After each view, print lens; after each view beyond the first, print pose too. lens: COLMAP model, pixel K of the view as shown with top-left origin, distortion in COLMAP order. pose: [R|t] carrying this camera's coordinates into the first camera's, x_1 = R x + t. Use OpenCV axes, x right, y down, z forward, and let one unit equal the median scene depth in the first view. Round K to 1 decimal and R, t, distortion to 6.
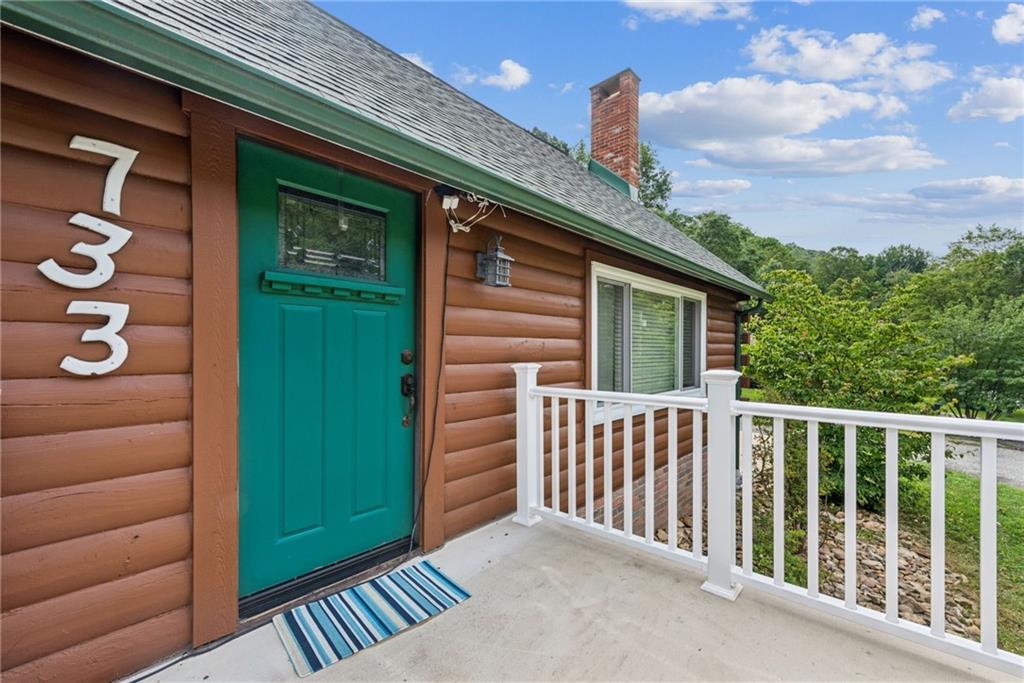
lens RADIAL K [[410.4, 0, 516.5], [0, 410.4, 343.8], [0, 0, 1]] dist [0.015699, -0.000022]
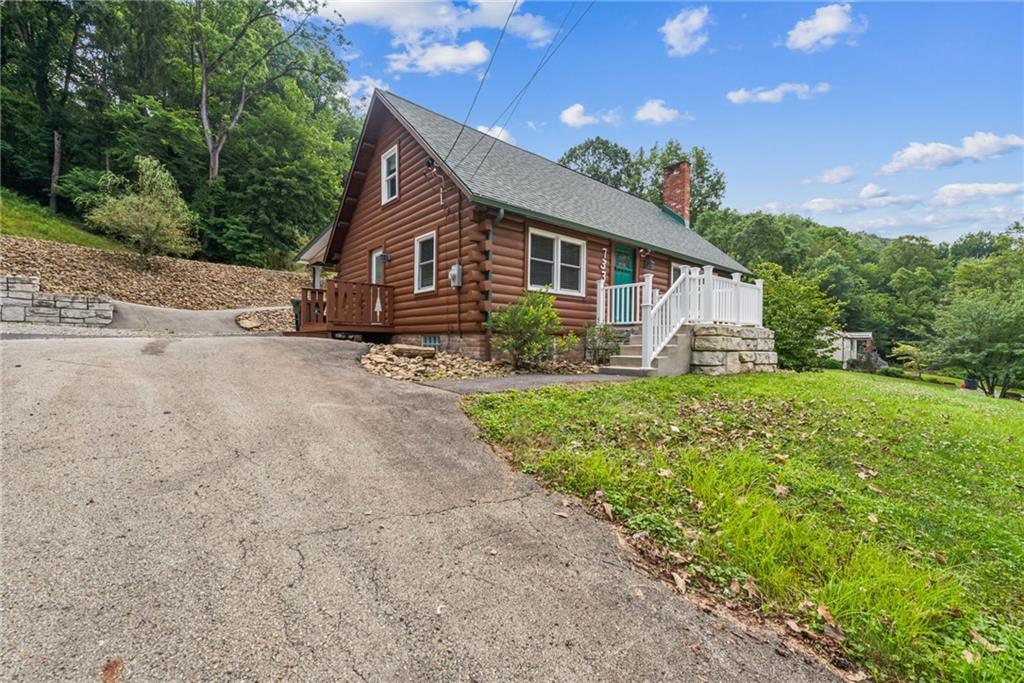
lens RADIAL K [[423.4, 0, 512.0], [0, 423.4, 341.5], [0, 0, 1]] dist [0.015381, 0.000000]
pose [[0.993200, 0.007528, -0.116174, -0.053289], [-0.007175, 0.999968, 0.003459, 0.033404], [0.116196, -0.002602, 0.993223, -0.195968]]
